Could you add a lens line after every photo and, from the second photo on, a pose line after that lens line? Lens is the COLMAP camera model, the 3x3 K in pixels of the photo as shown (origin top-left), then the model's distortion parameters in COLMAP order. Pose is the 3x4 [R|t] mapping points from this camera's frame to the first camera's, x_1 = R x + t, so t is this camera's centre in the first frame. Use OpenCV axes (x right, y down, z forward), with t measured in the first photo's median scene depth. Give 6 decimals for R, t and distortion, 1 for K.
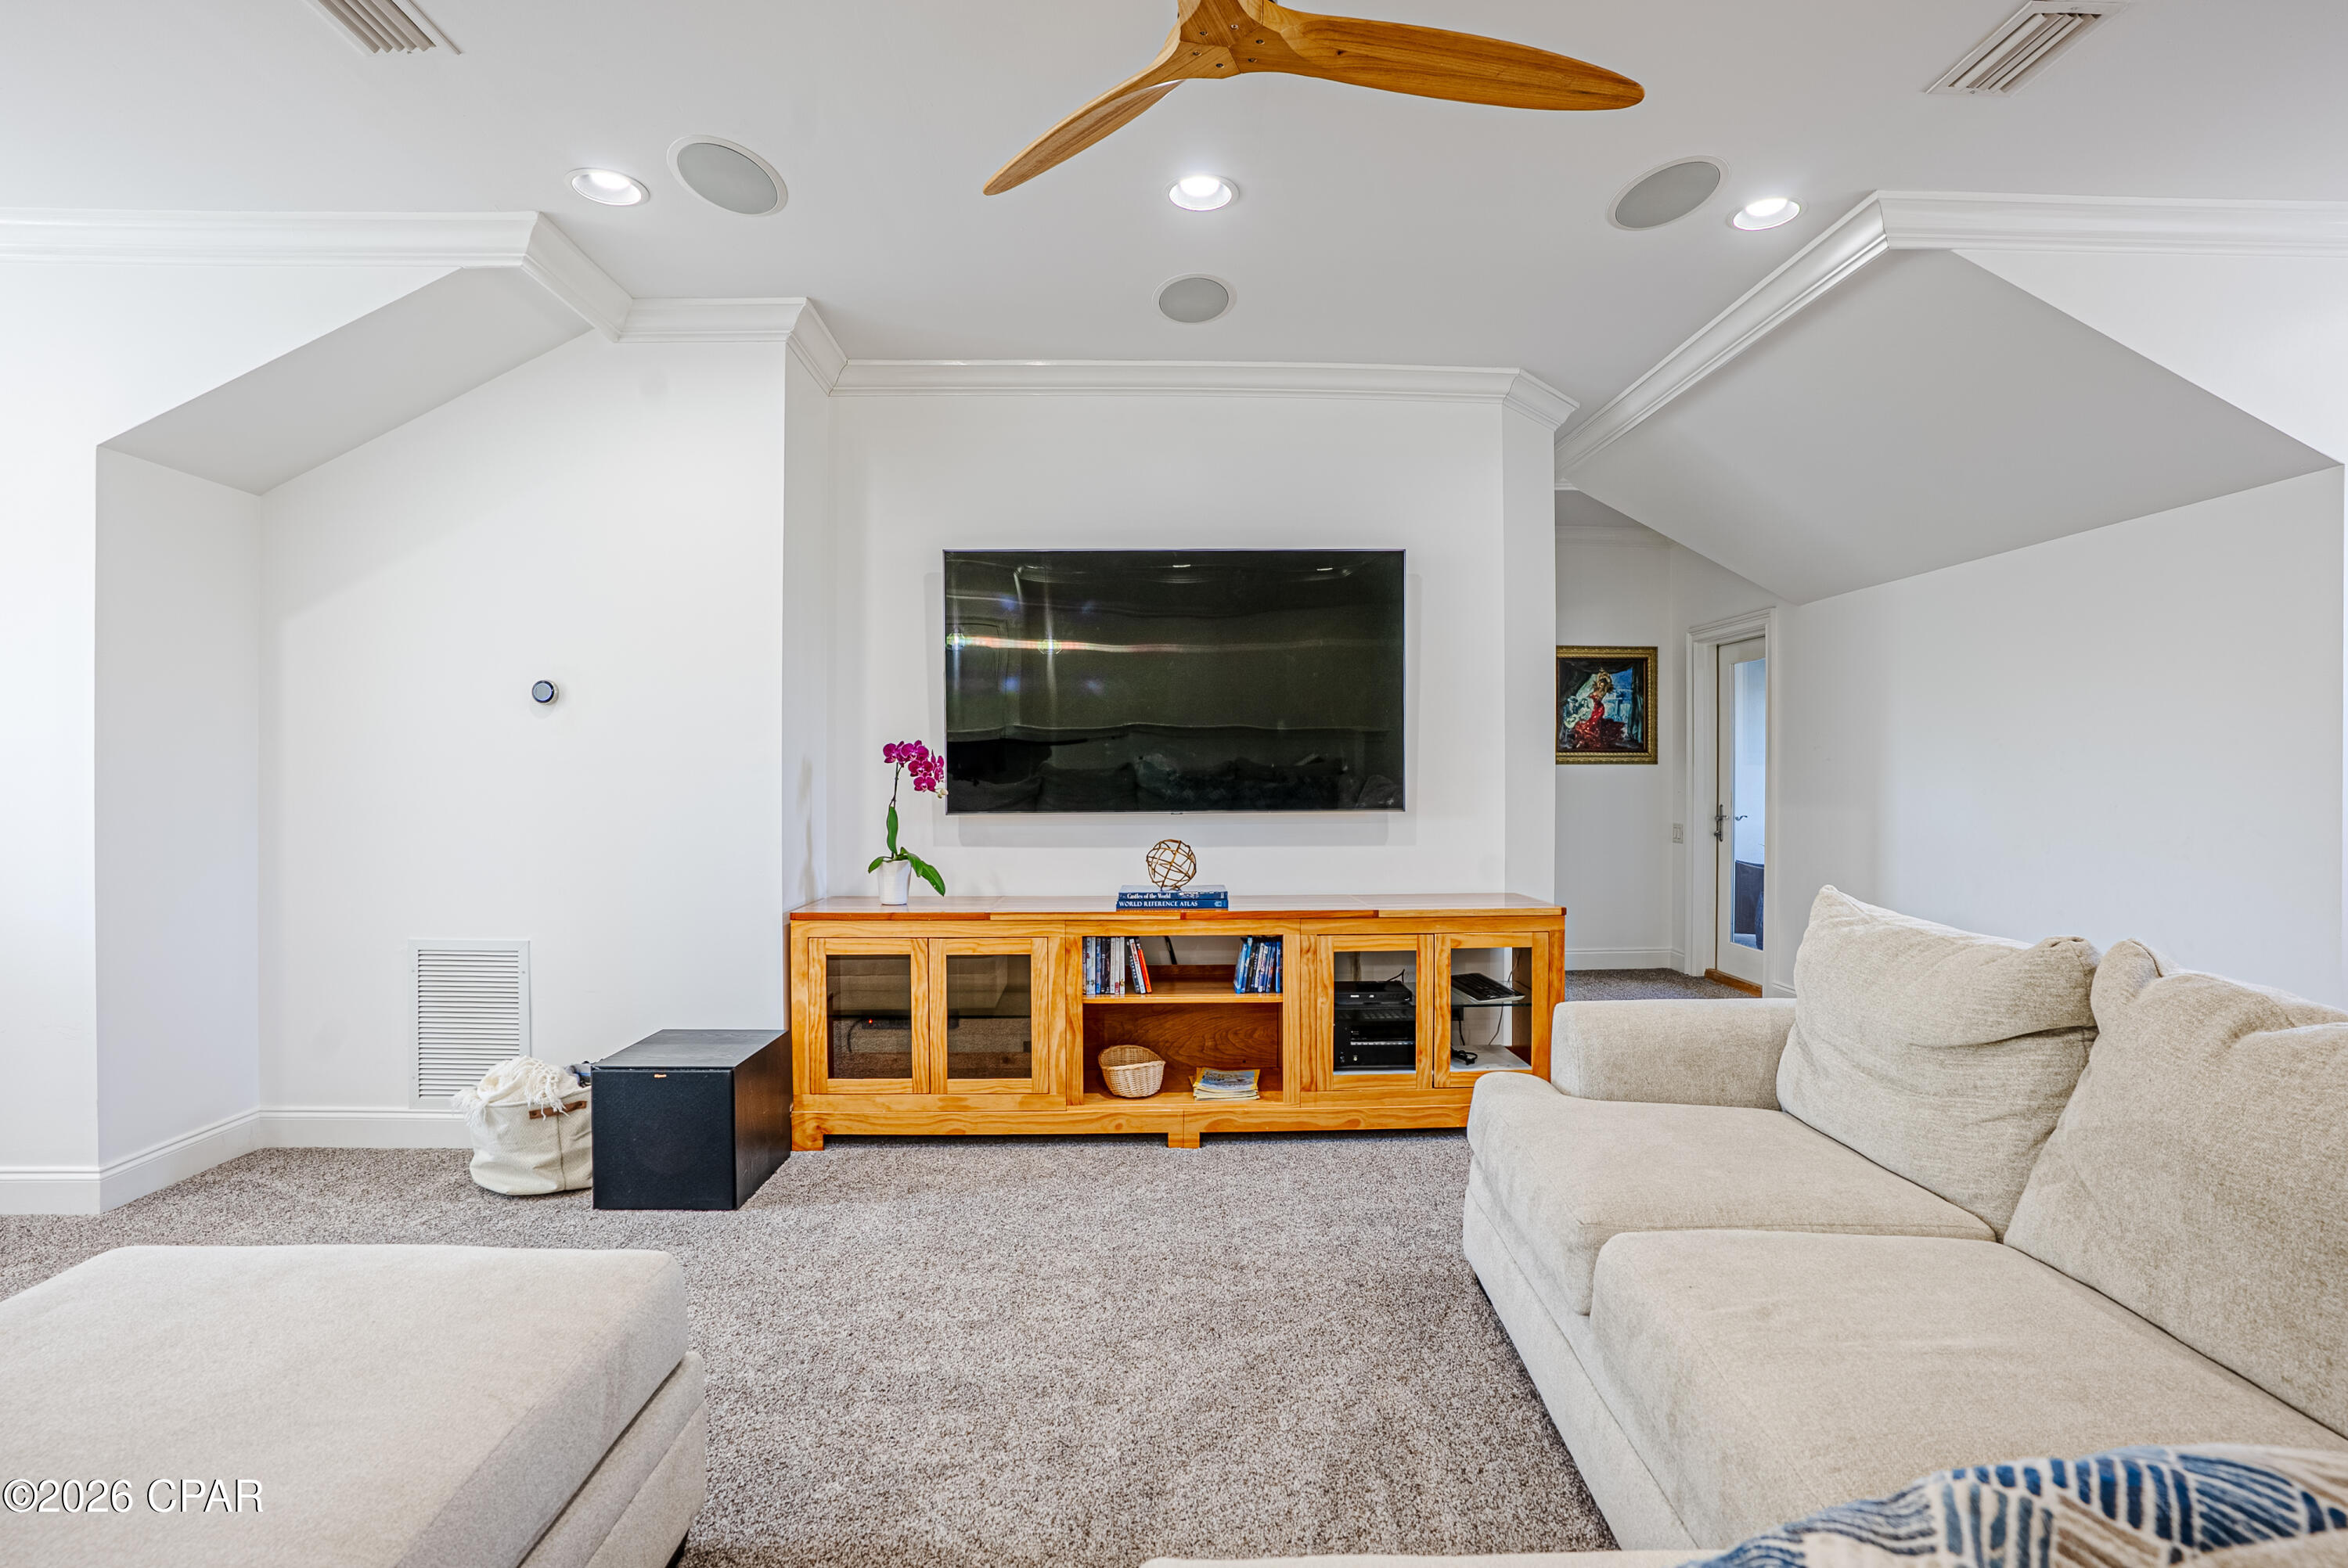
lens RADIAL K [[1114.8, 0, 1174.0], [0, 1114.8, 784.0], [0, 0, 1]] dist [-0.070180, 0.028718]
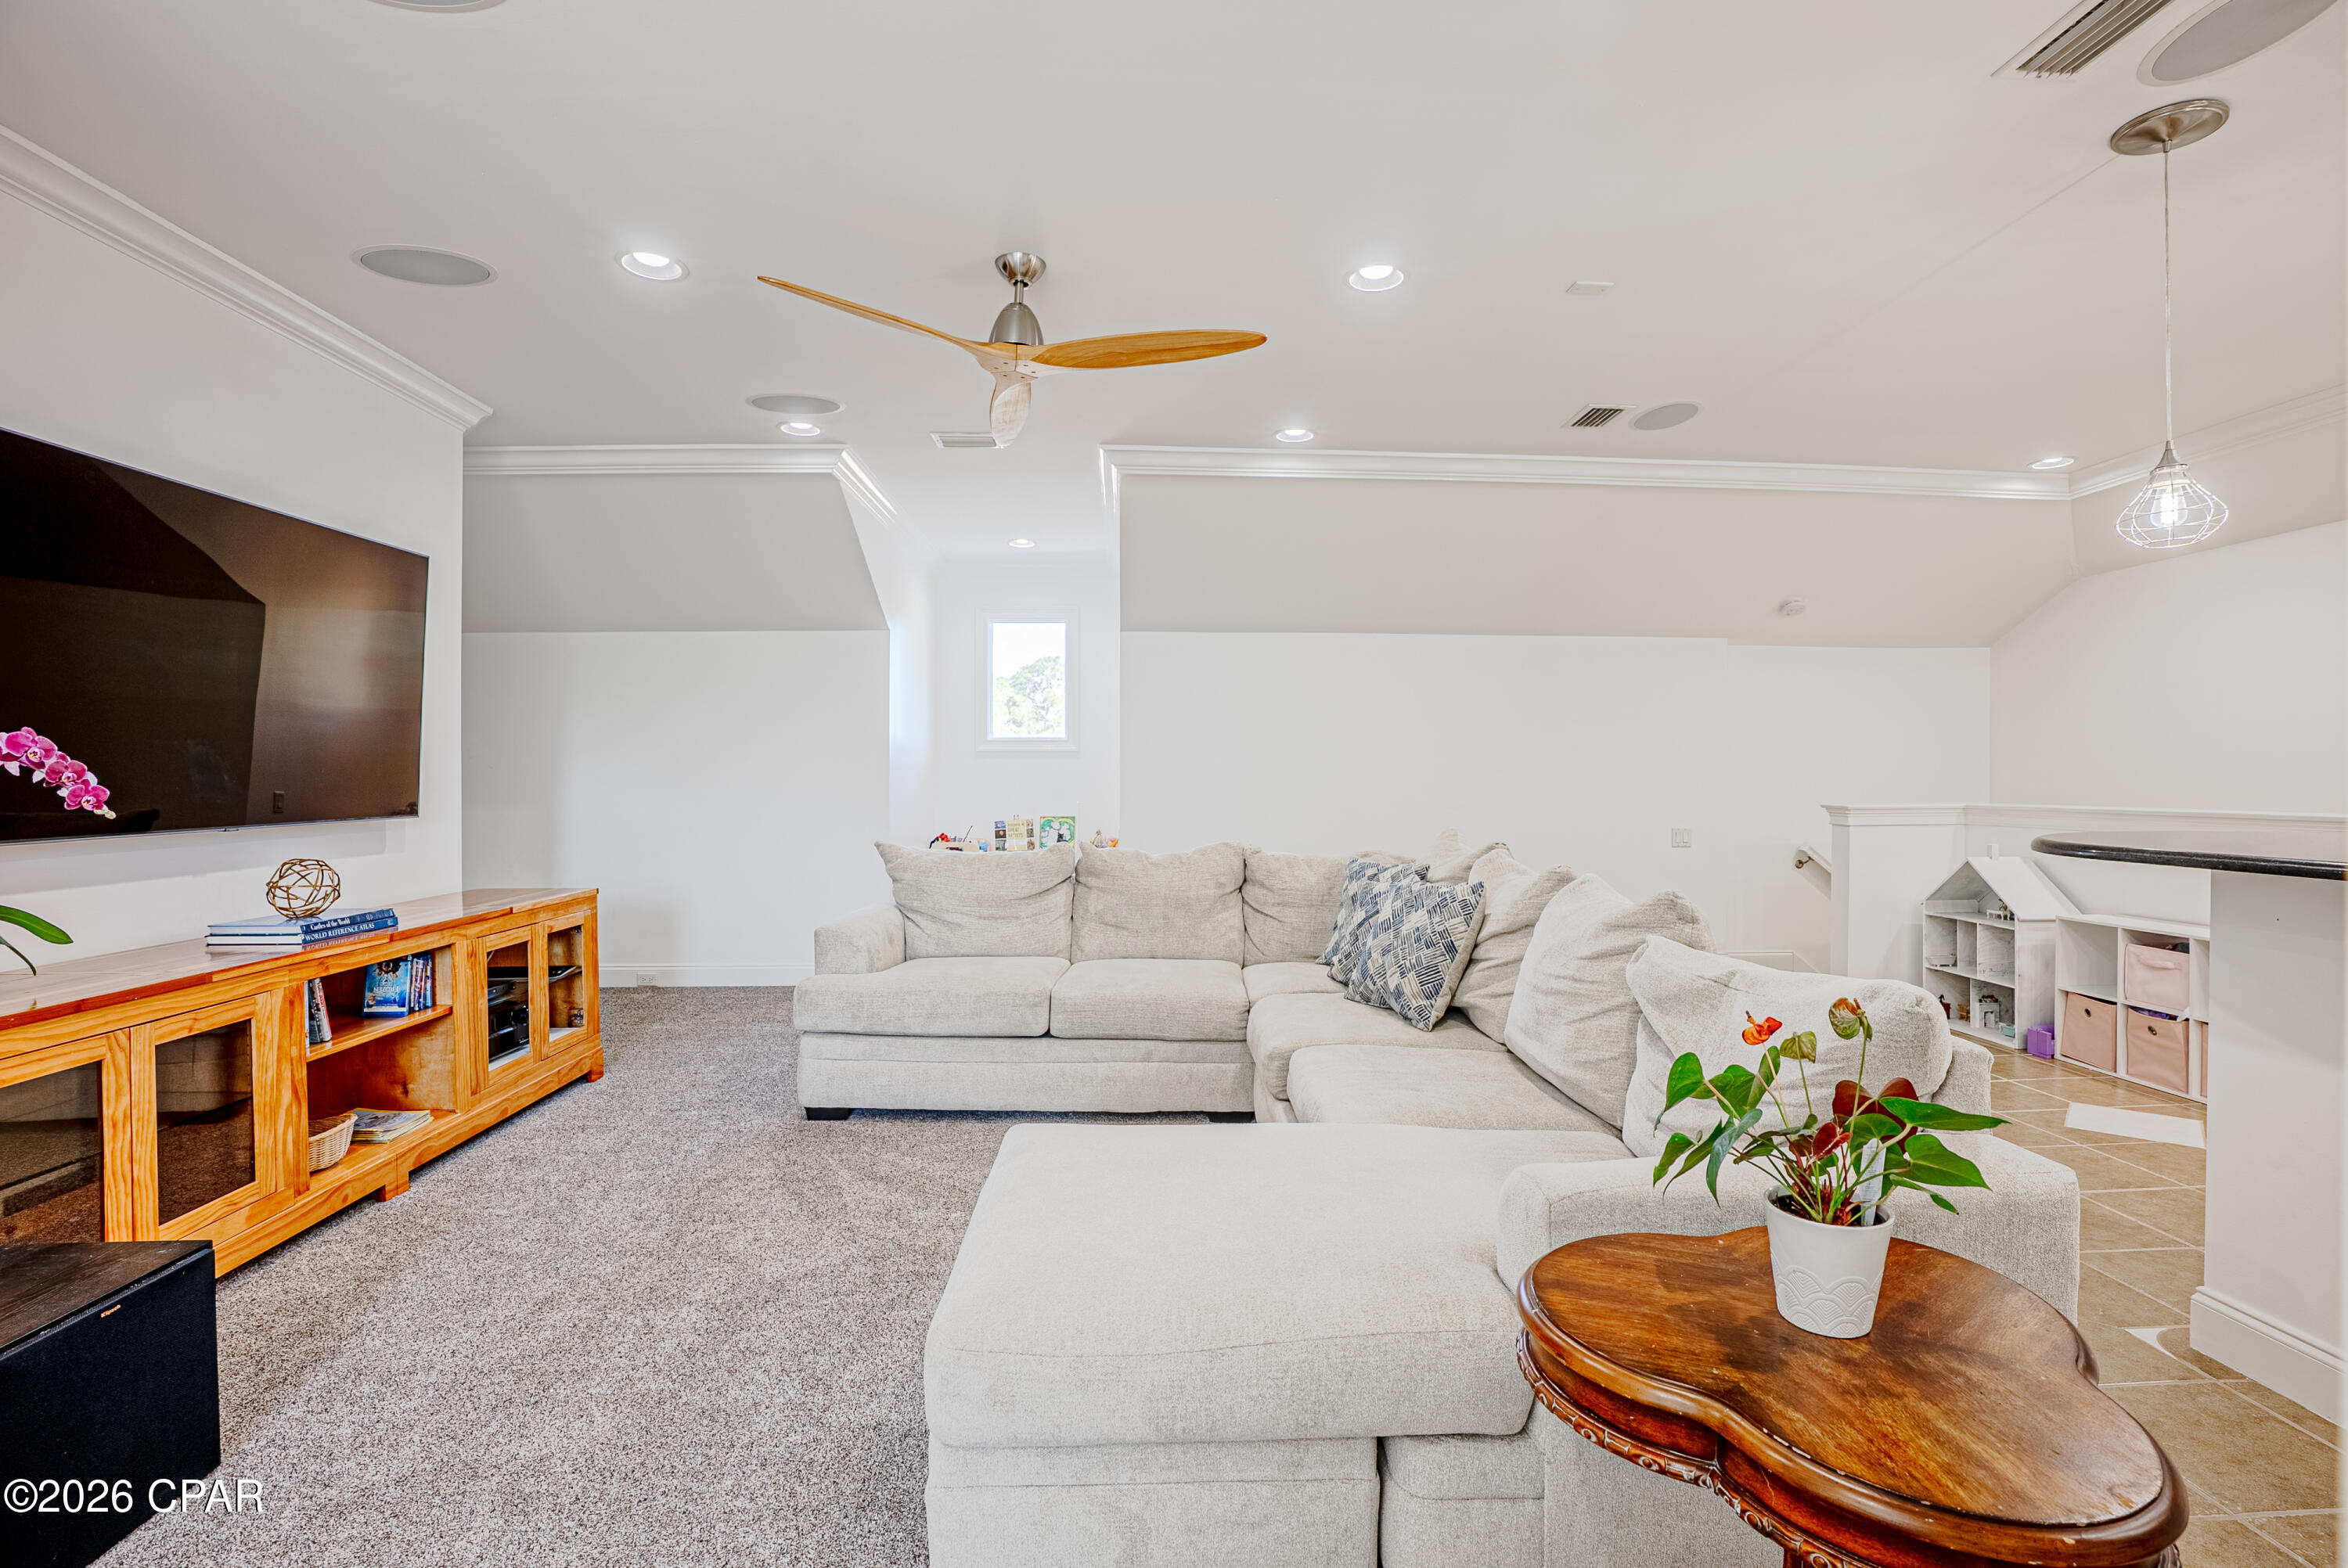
lens RADIAL K [[1078.5, 0, 1171.2], [0, 1078.5, 785.8], [0, 0, 1]] dist [-0.067732, 0.024765]
pose [[-0.007320, -0.008832, 0.999934, -0.841692], [0.010895, 0.999901, 0.008911, -0.005539], [-0.999914, 0.010959, -0.007223, 0.372535]]
